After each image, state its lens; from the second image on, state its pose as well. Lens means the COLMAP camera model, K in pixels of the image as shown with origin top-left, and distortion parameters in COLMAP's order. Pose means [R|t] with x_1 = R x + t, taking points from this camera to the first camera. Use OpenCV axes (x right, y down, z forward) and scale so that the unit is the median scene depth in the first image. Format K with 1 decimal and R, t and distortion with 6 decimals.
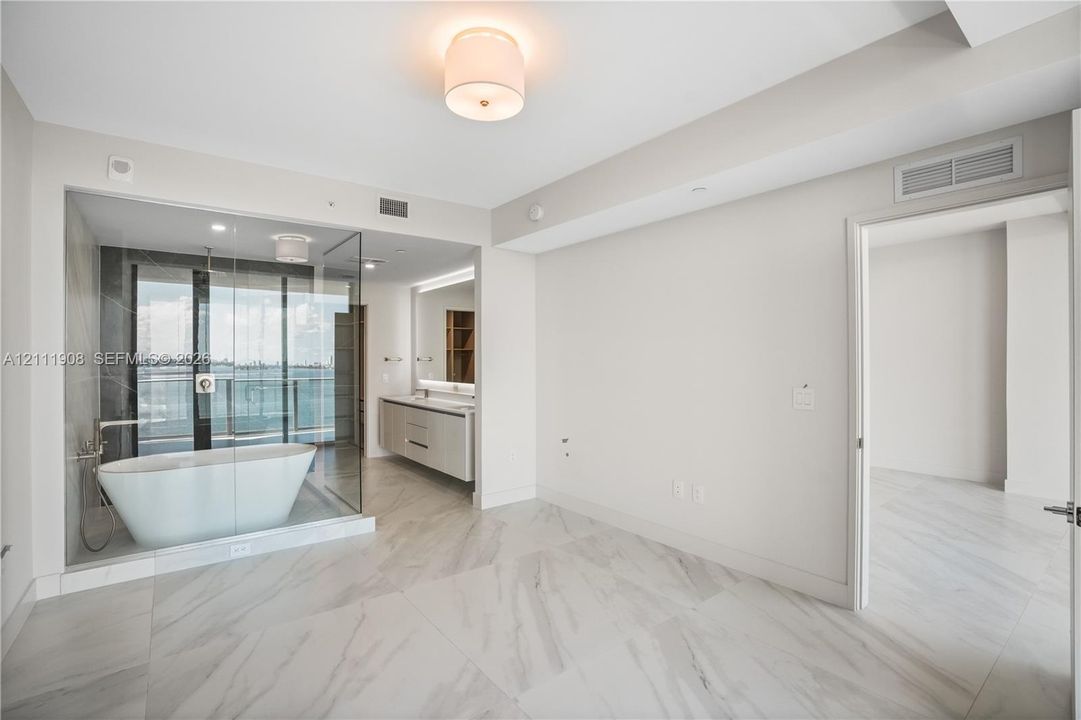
lens RADIAL K [[528.6, 0, 542.5], [0, 528.6, 355.4], [0, 0, 1]] dist [-0.001131, -0.000206]
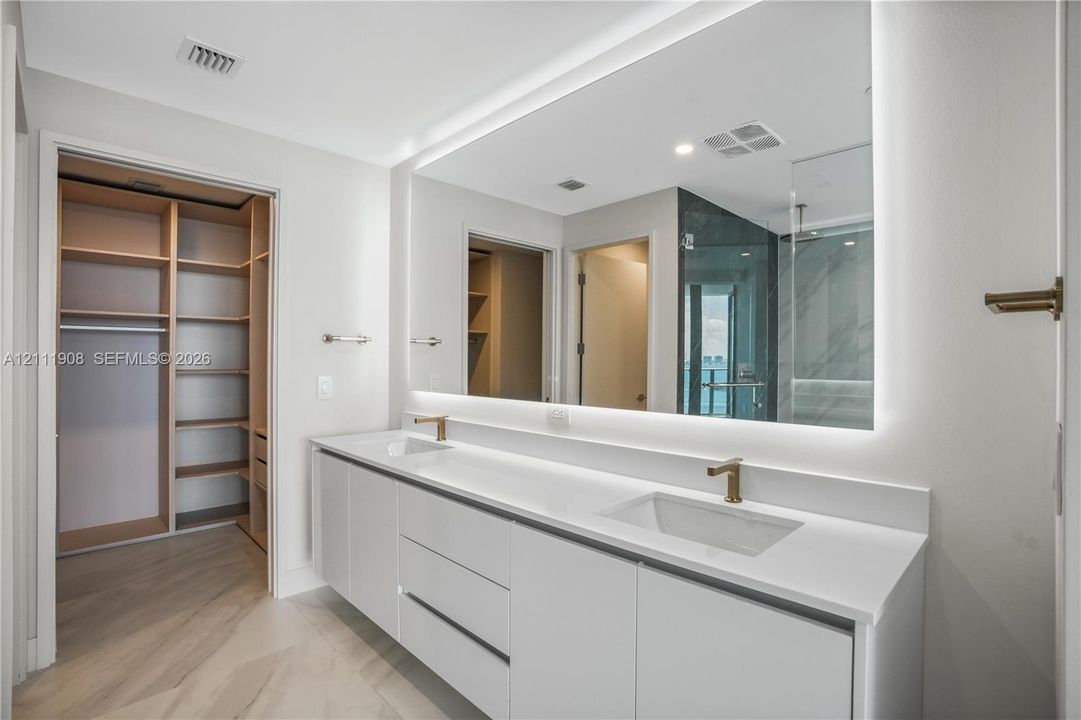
lens RADIAL K [[500.8, 0, 540.7], [0, 500.8, 363.4], [0, 0, 1]] dist [-0.015850, 0.000628]
pose [[0.989436, 0.004978, 0.144884, -0.234395], [-0.006068, 0.999957, 0.007080, 0.027065], [-0.144842, -0.007884, 0.989423, 0.745117]]
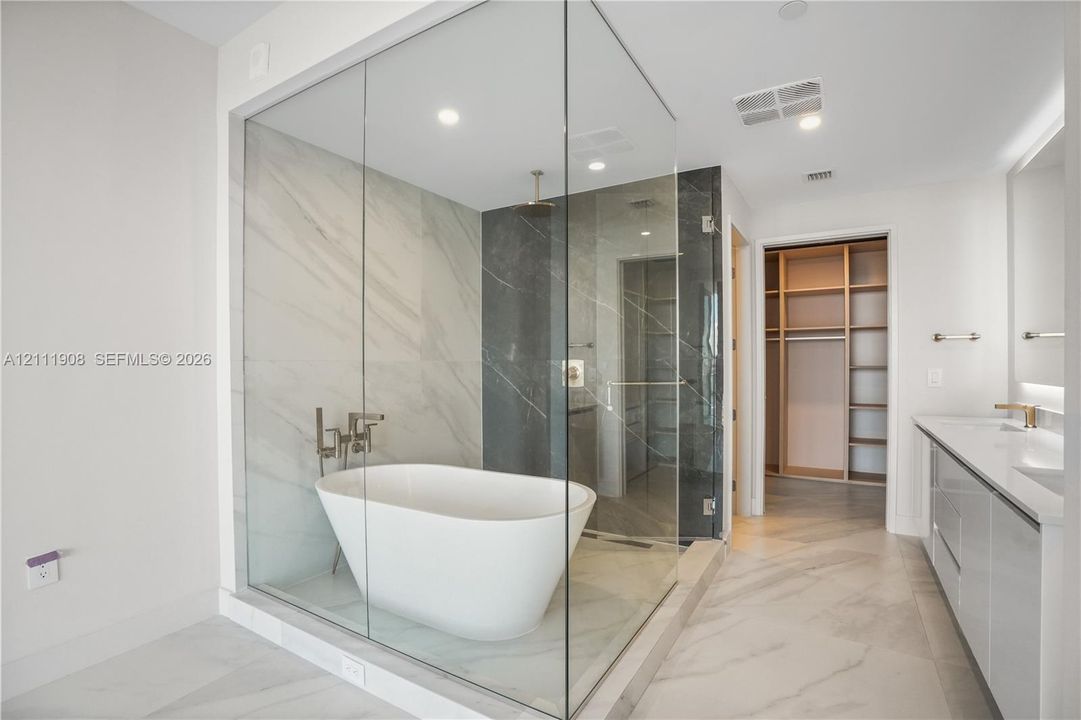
lens RADIAL K [[500.8, 0, 540.7], [0, 500.8, 363.4], [0, 0, 1]] dist [-0.015850, 0.000628]
pose [[0.381947, -0.004030, -0.924175, -0.027689], [0.009052, 0.999959, -0.000620, 0.033661], [0.924140, -0.008129, 0.381968, 0.613505]]
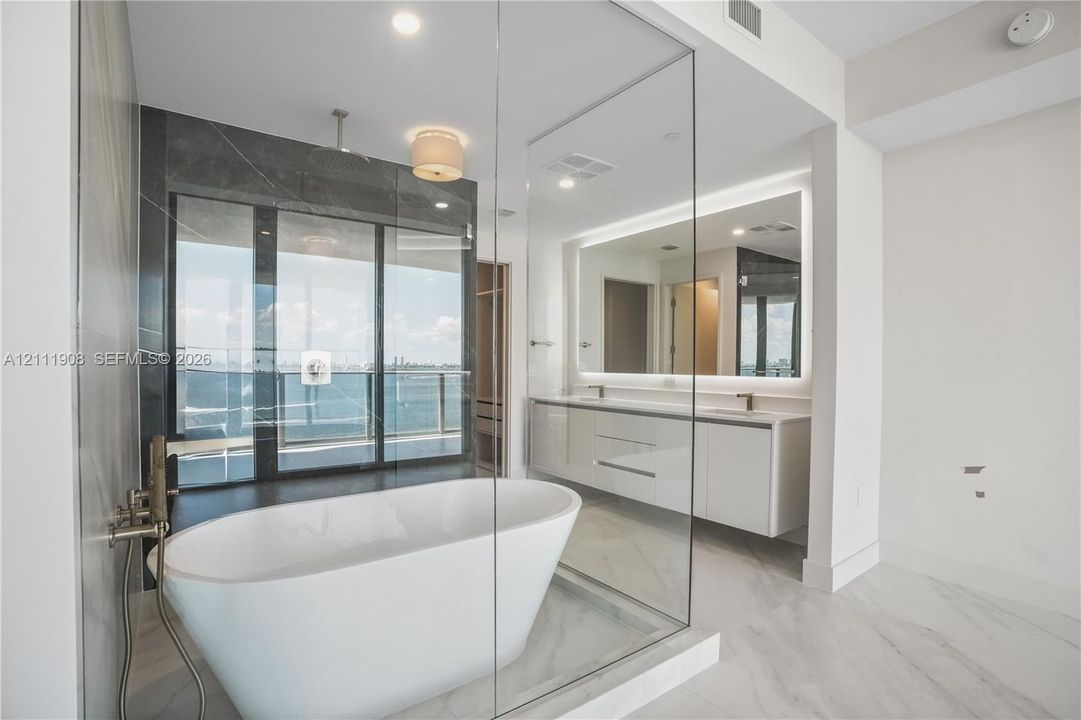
lens RADIAL K [[513.3, 0, 550.1], [0, 513.3, 369.9], [0, 0, 1]] dist [-0.022540, 0.000550]
pose [[0.999645, 0.004174, 0.026316, -0.353131], [-0.004581, 0.999870, 0.015431, 0.039135], [-0.026248, -0.015546, 0.999535, 0.387592]]
